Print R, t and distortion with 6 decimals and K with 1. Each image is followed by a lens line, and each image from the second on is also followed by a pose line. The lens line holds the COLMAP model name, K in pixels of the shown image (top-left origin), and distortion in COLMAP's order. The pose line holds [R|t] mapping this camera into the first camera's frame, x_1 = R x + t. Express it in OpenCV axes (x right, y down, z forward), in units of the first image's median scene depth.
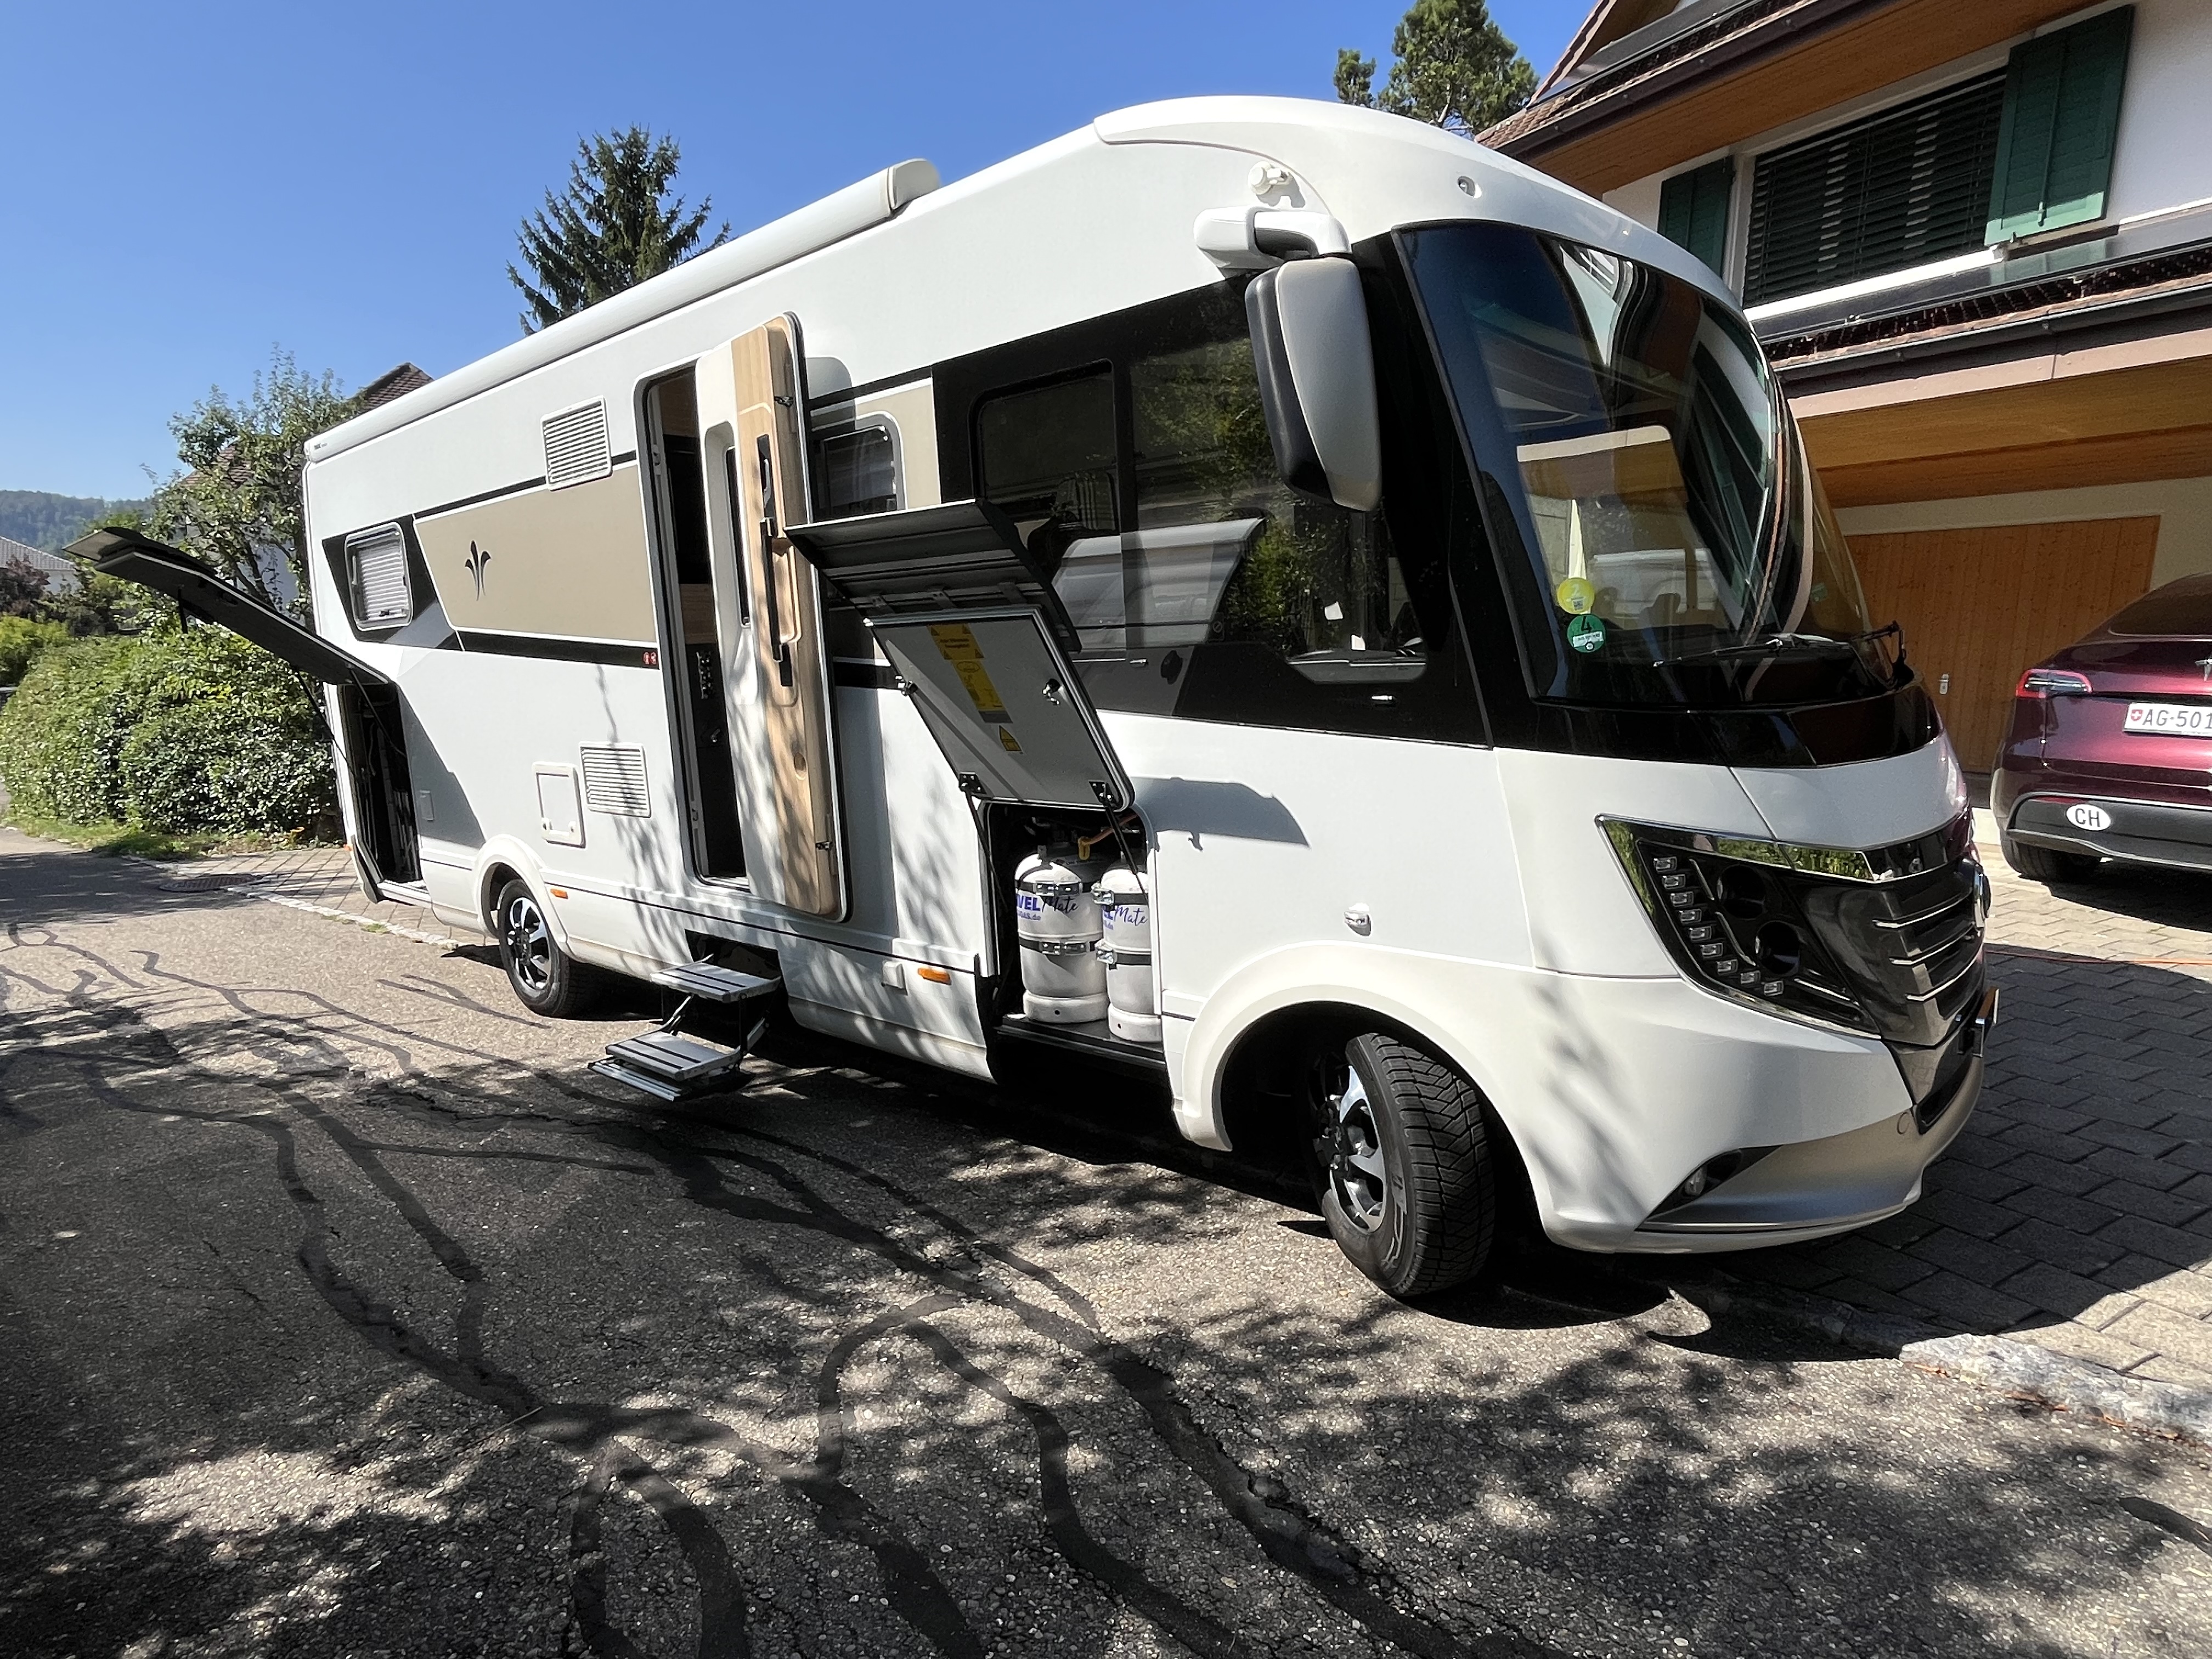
lens RADIAL K [[1207.3, 0, 1107.1], [0, 1207.3, 834.0], [0, 0, 1]] dist [-0.010408, 0.014880]
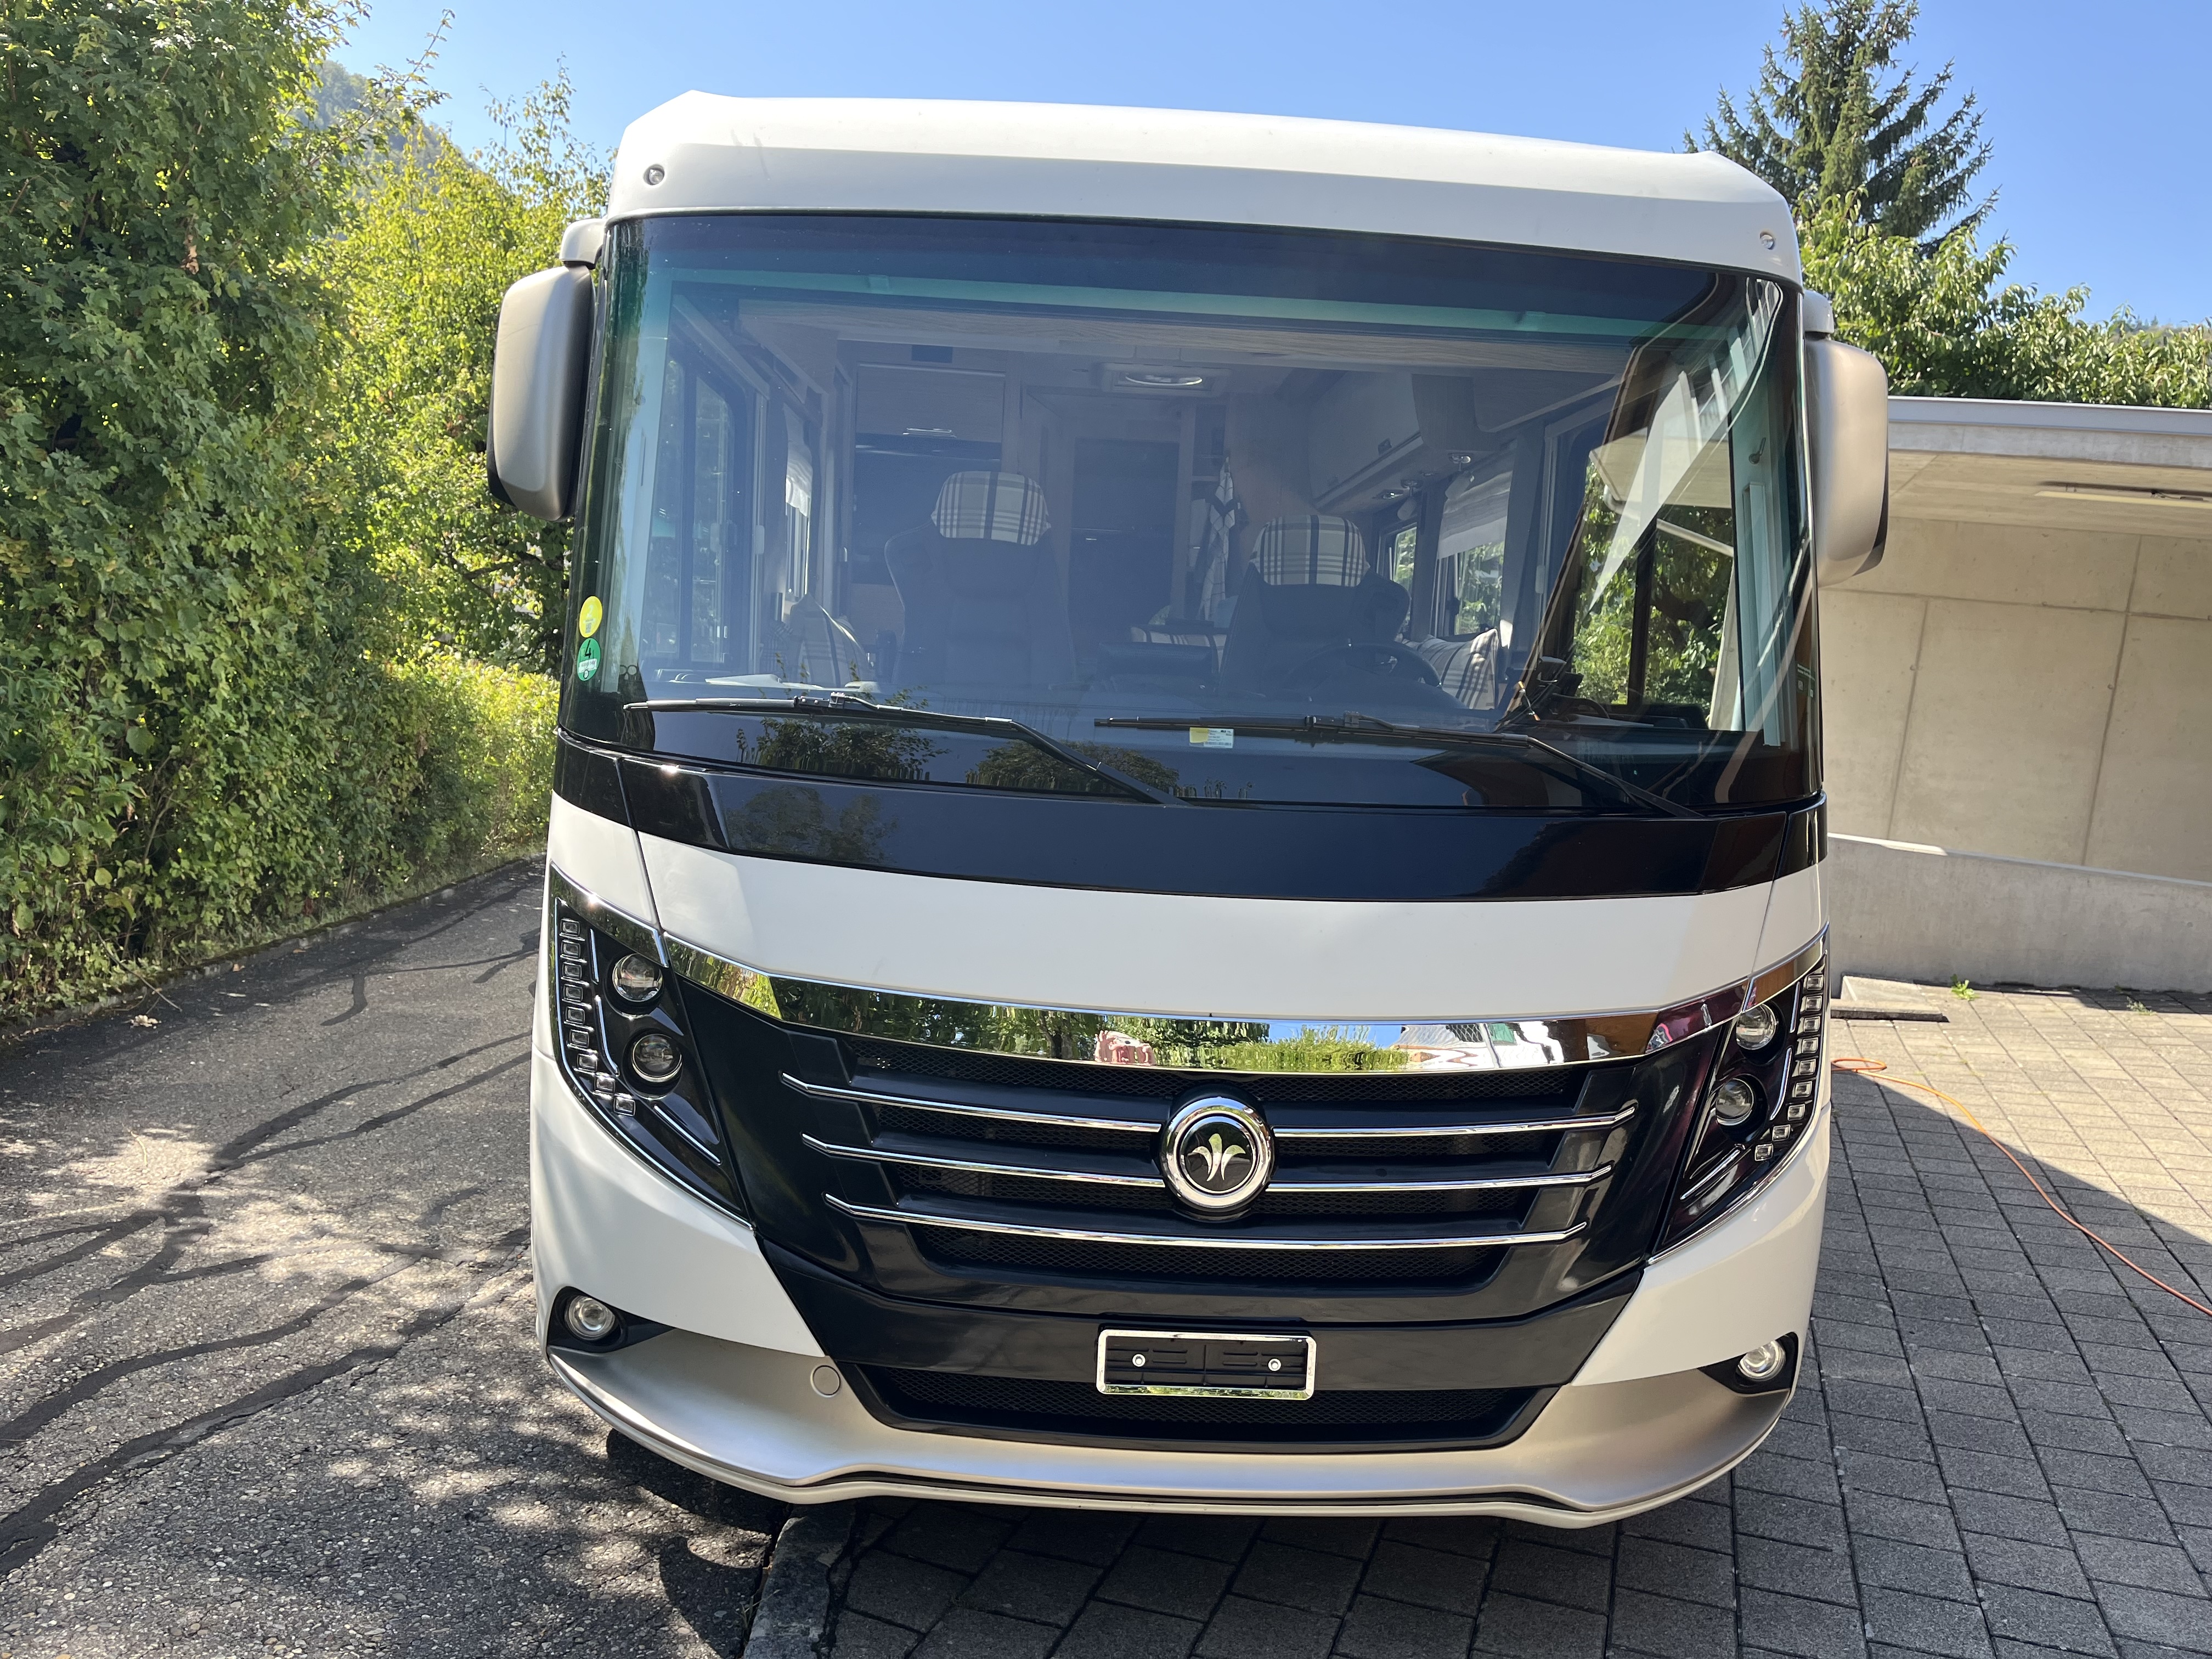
lens RADIAL K [[1678.7, 0, 1109.3], [0, 1678.7, 843.7], [0, 0, 1]] dist [0.062725, -0.074062]
pose [[0.687039, 0.161088, -0.708539, 0.635016], [-0.205170, 0.978444, 0.023507, -0.057671], [0.697053, 0.129220, 0.705280, 0.163311]]
